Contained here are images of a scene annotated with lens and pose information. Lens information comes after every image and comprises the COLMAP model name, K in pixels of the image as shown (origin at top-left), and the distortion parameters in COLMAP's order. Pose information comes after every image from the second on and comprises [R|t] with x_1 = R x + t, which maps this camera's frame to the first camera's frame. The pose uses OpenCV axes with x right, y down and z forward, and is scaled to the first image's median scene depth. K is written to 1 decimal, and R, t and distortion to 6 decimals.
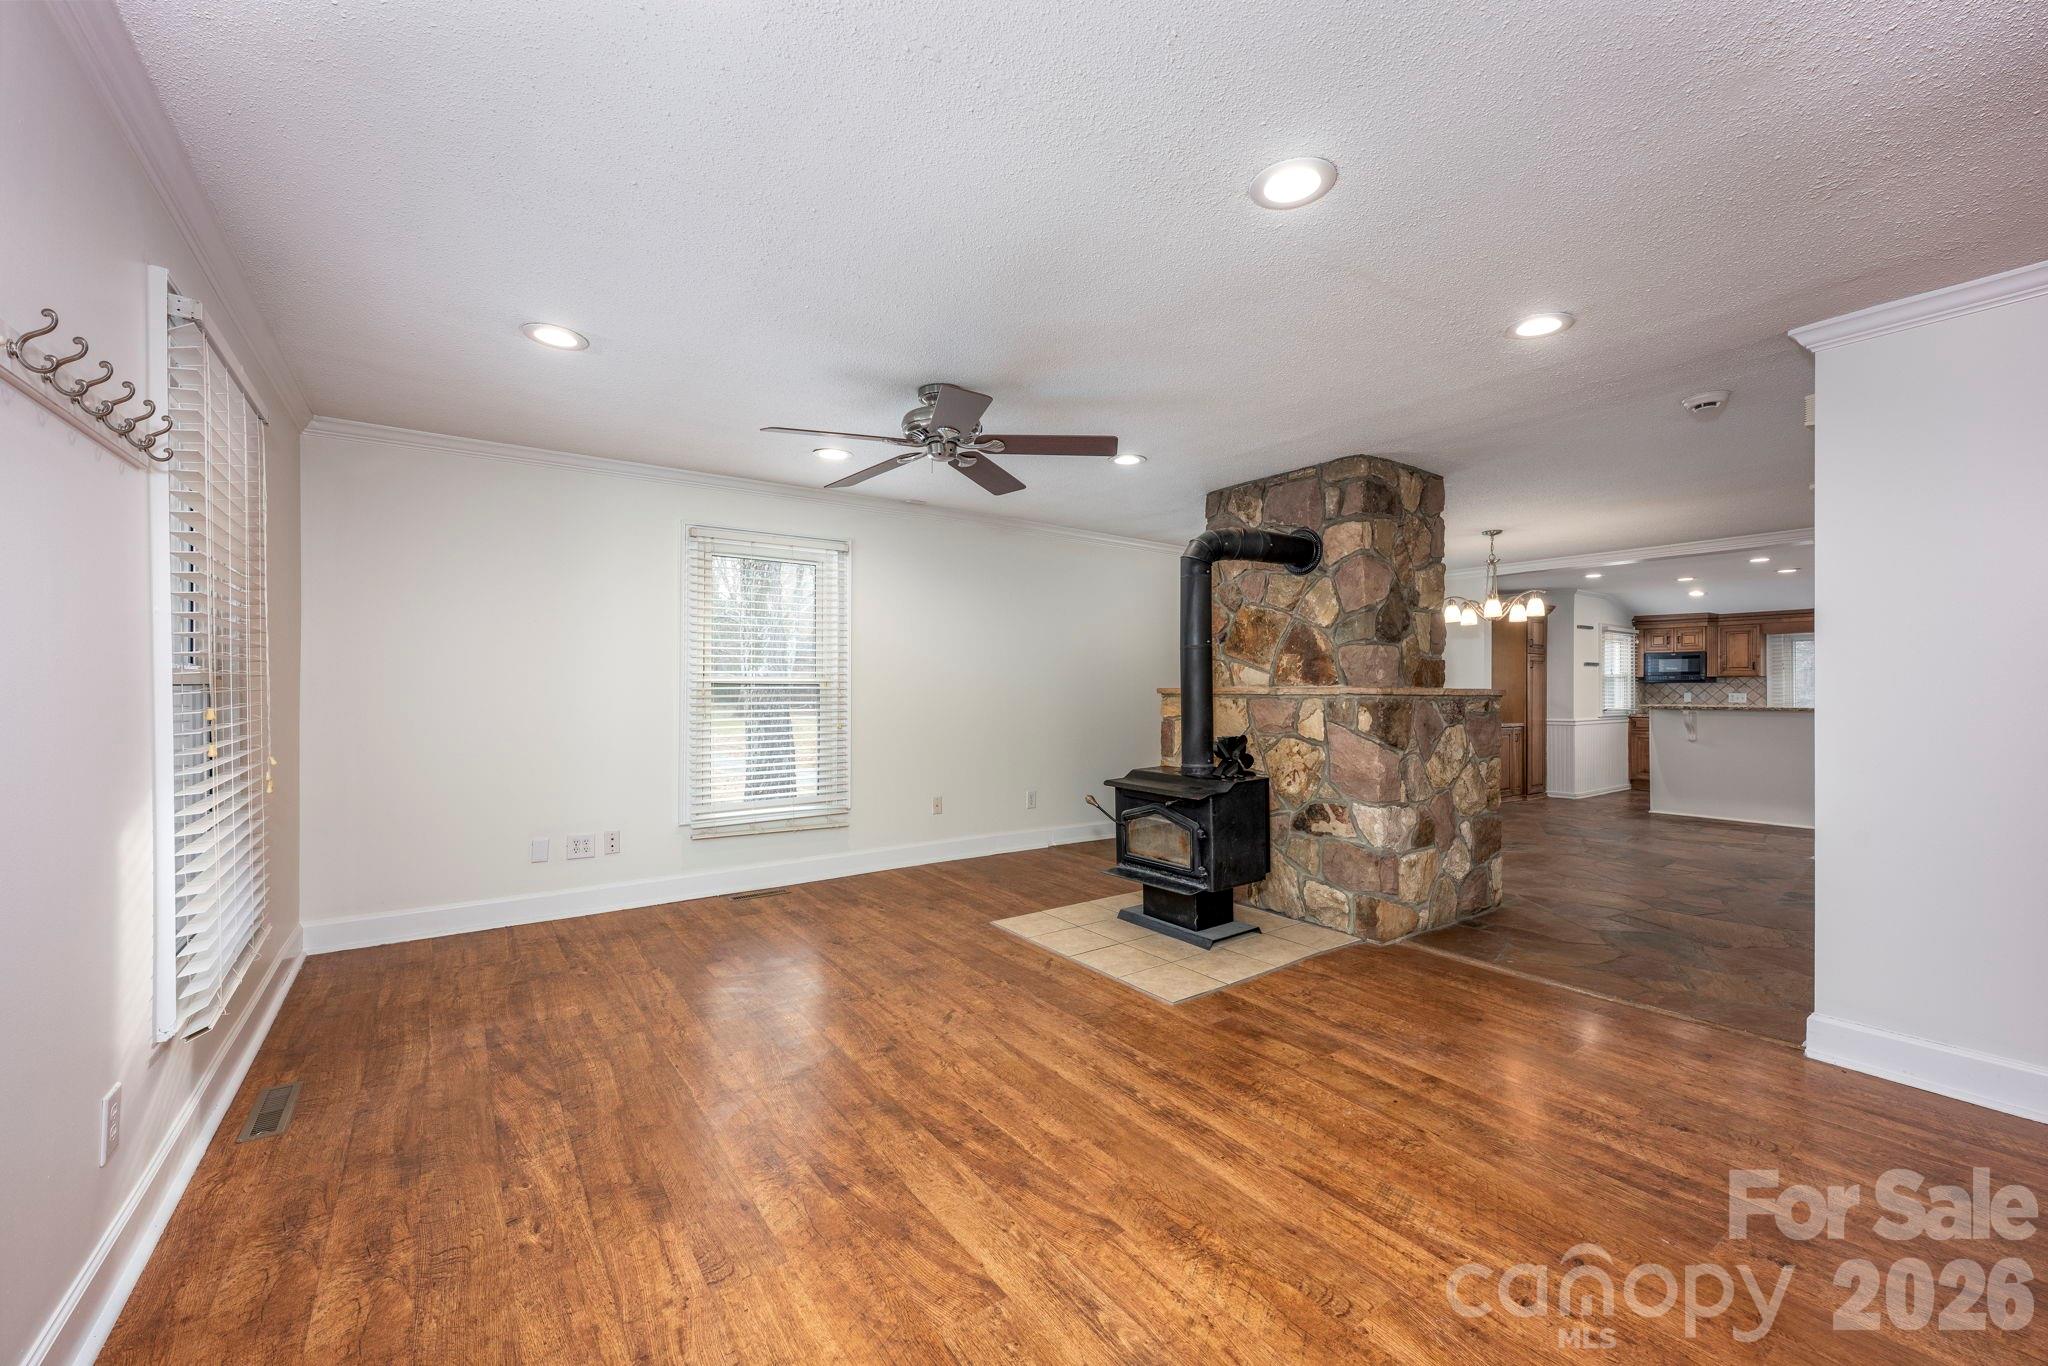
lens RADIAL K [[807.2, 0, 1021.7], [0, 807.2, 677.6], [0, 0, 1]] dist [-0.000725, 0.000232]
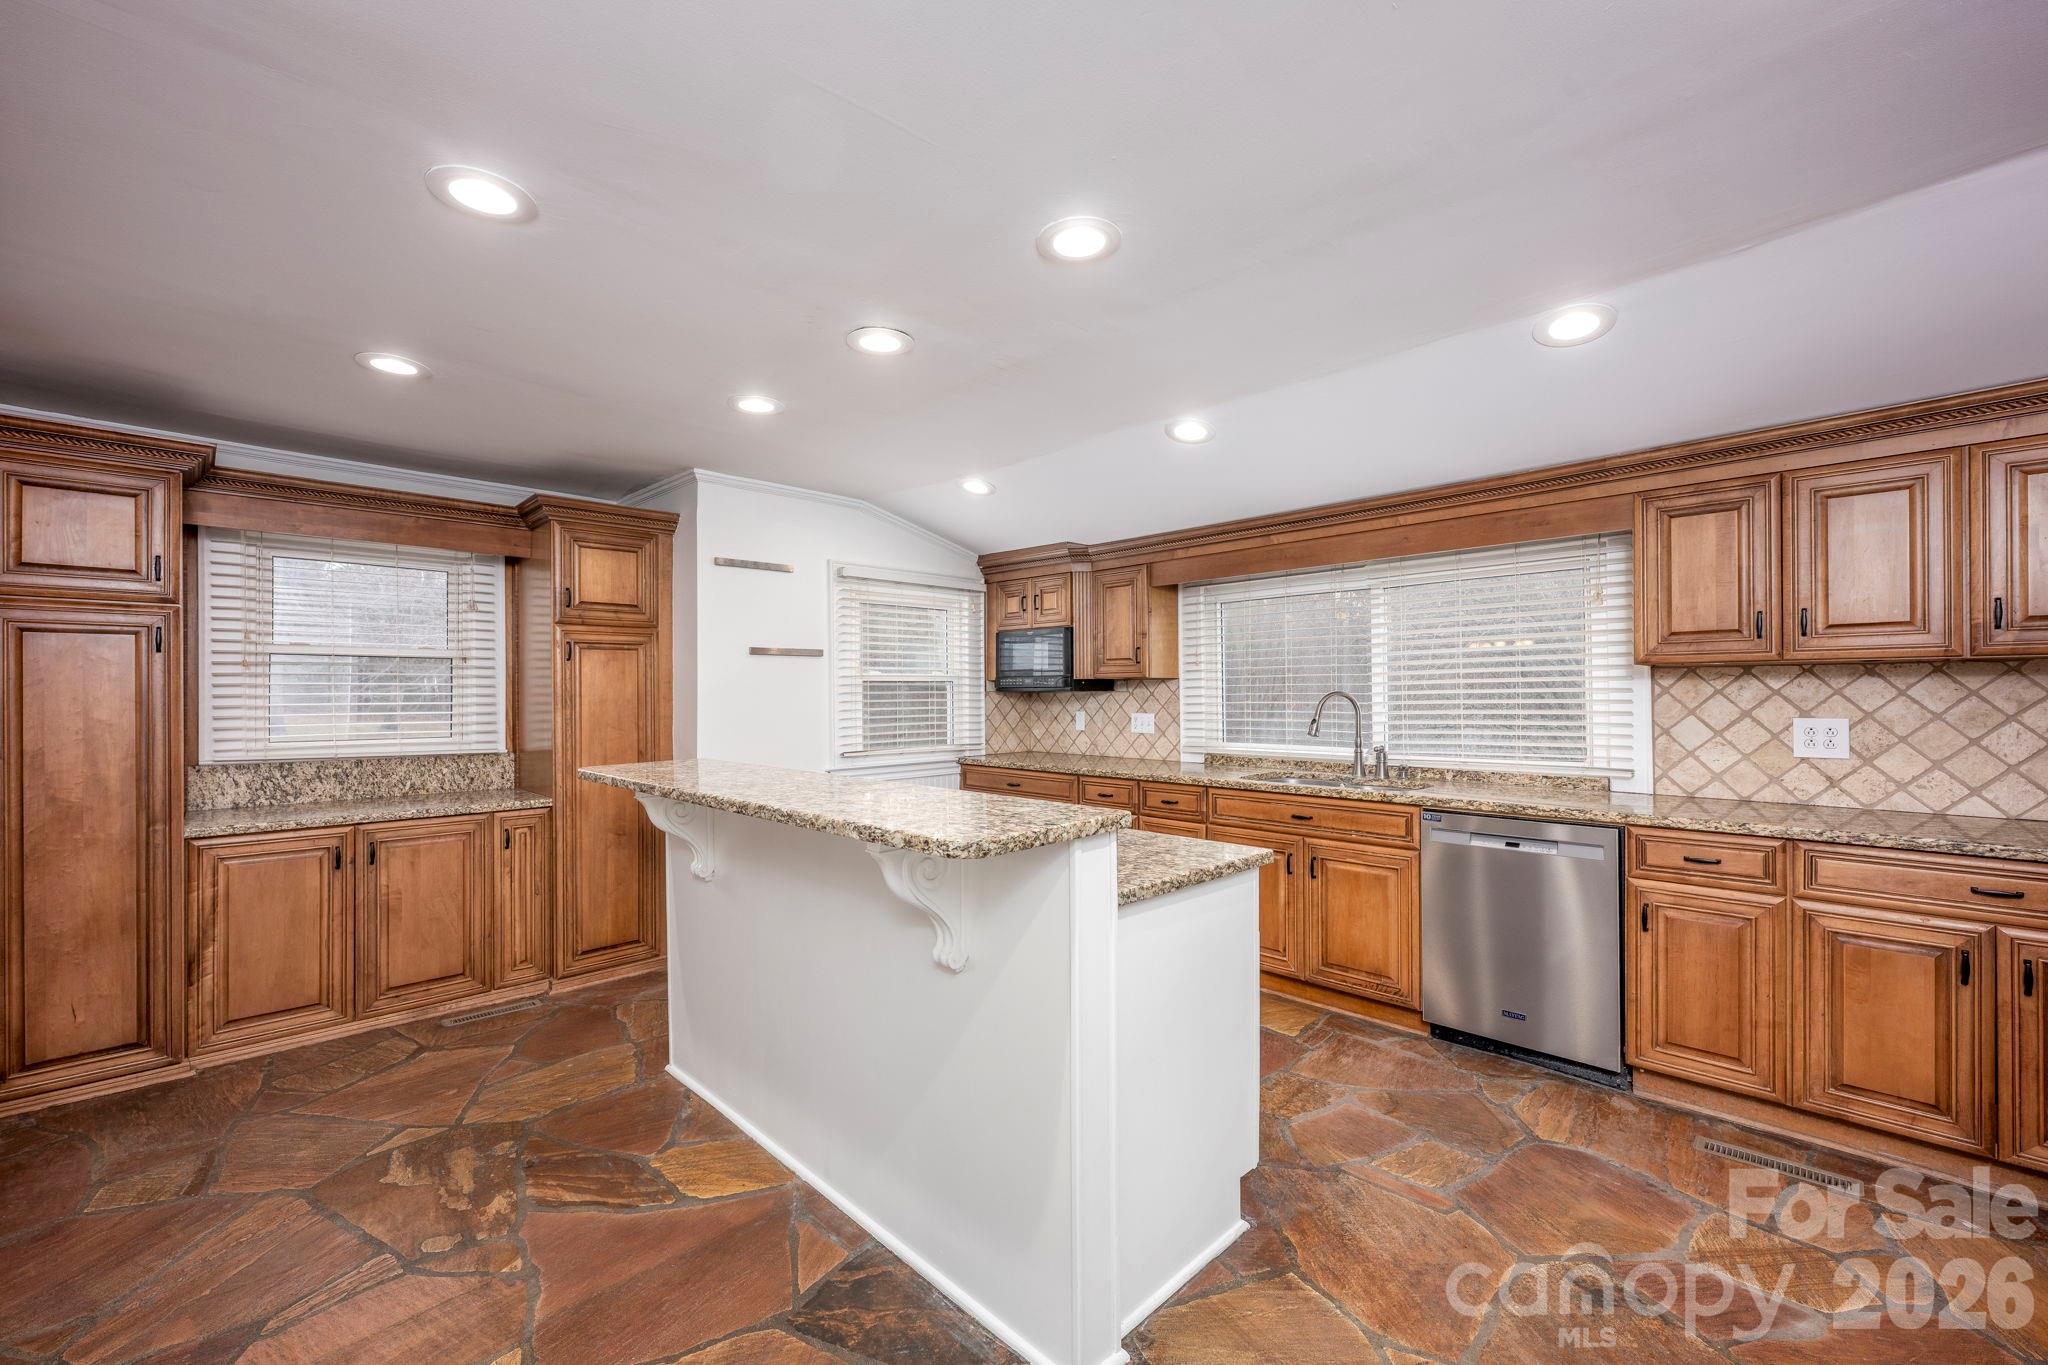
lens RADIAL K [[807.2, 0, 1018.7], [0, 807.2, 691.2], [0, 0, 1]] dist [-0.000725, 0.000232]
pose [[0.987625, -0.010798, 0.156464, 0.733035], [0.009625, 0.999920, 0.008257, 0.001847], [-0.156540, -0.006649, 0.987649, 0.532468]]
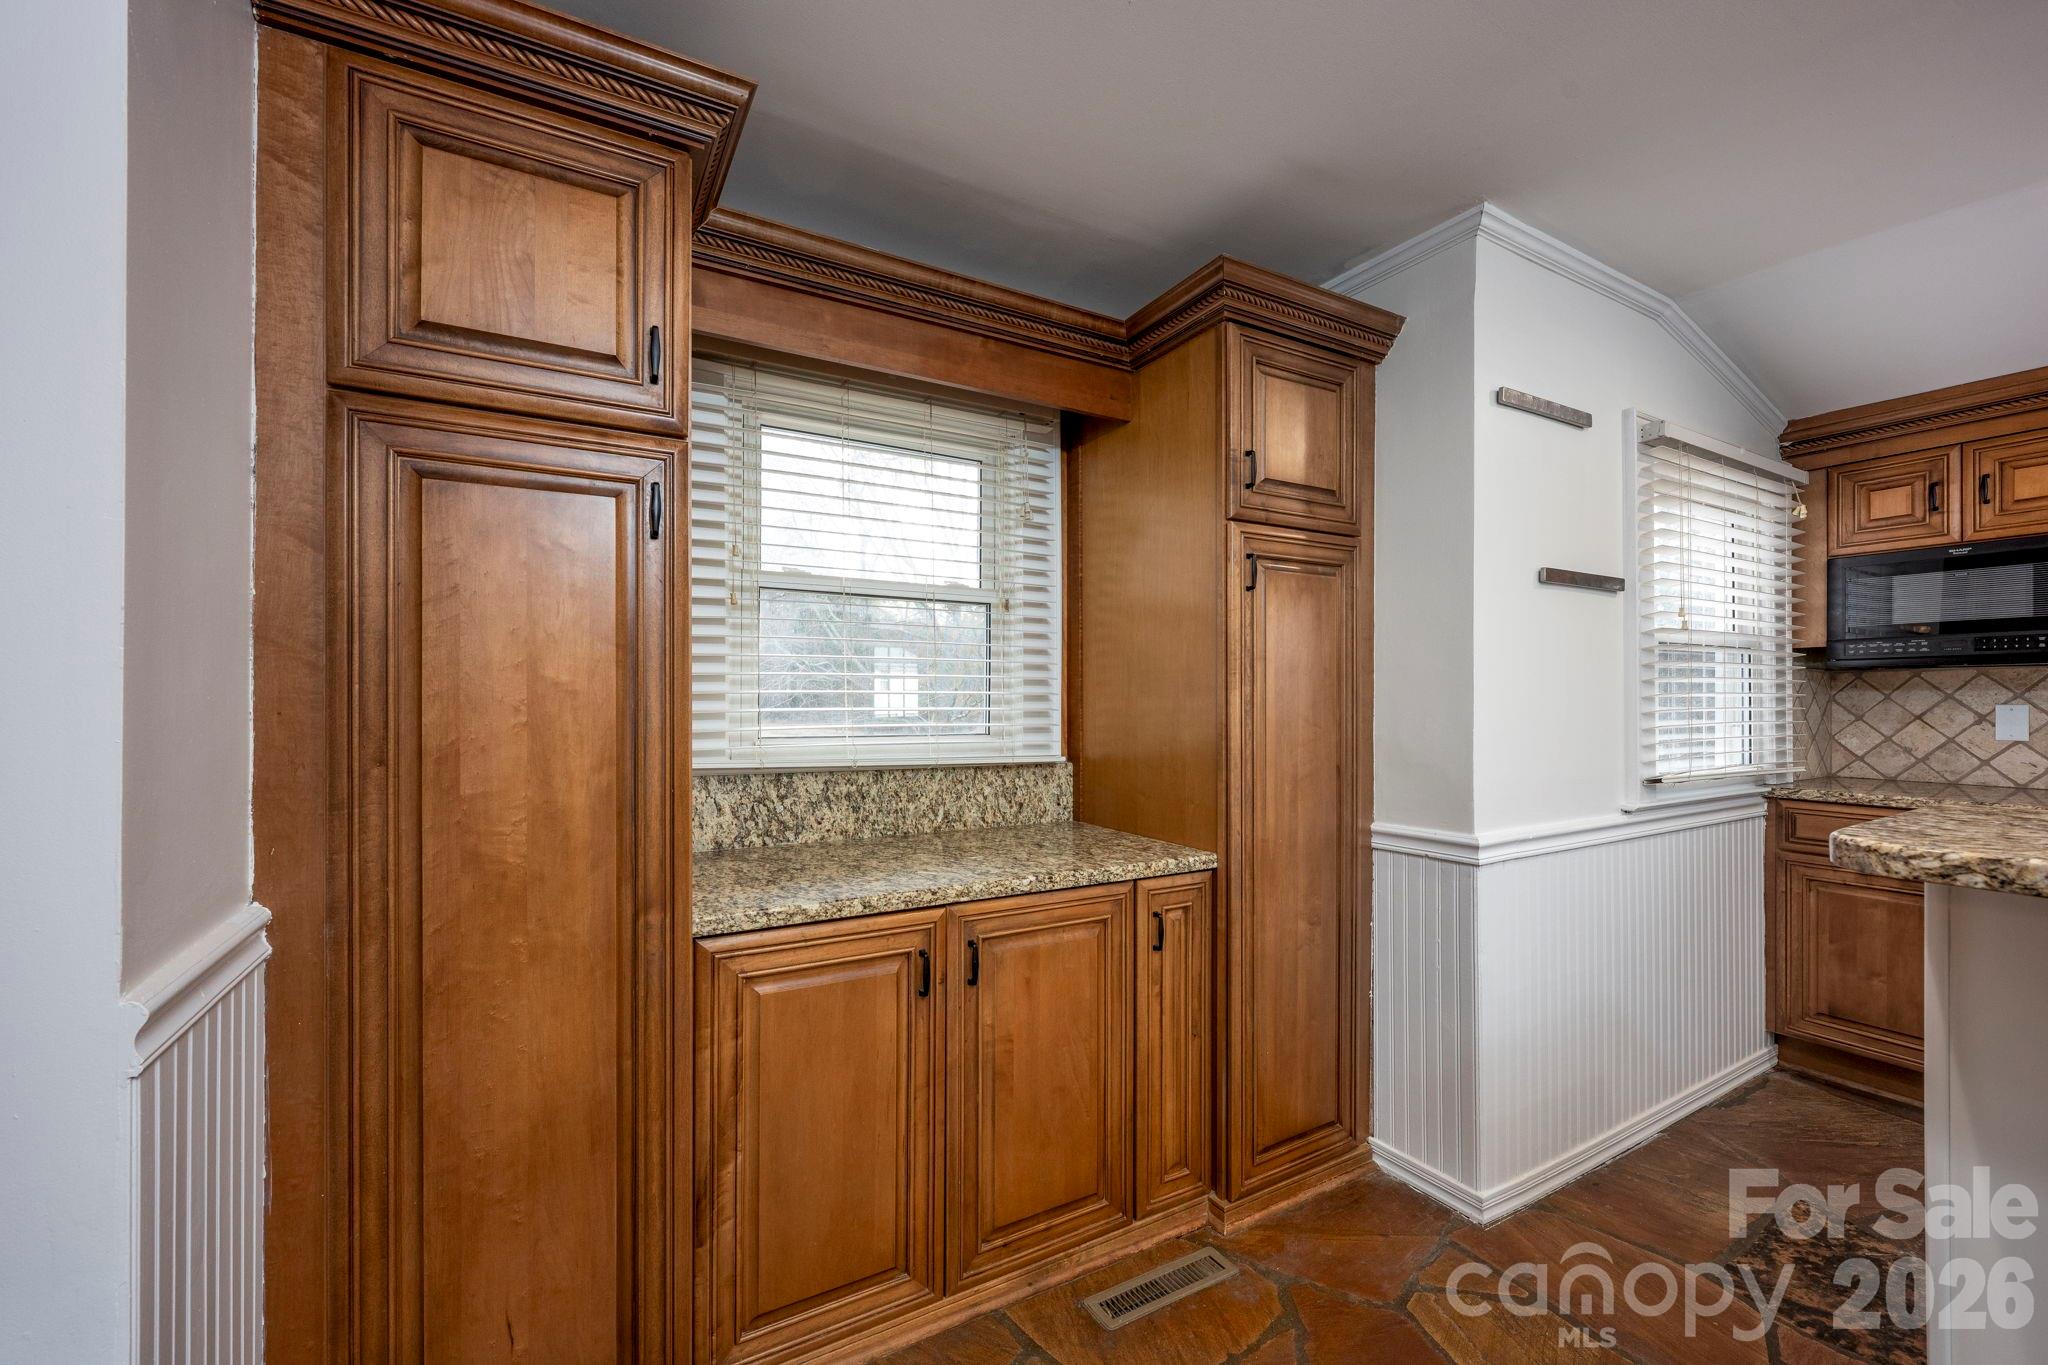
lens RADIAL K [[807.2, 0, 1036.5], [0, 807.2, 699.7], [0, 0, 1]] dist [-0.000725, 0.000232]
pose [[0.994857, -0.006953, -0.101055, 0.556228], [0.007742, 0.999943, 0.007414, 0.013065], [0.100997, -0.008158, 0.994853, 0.732927]]
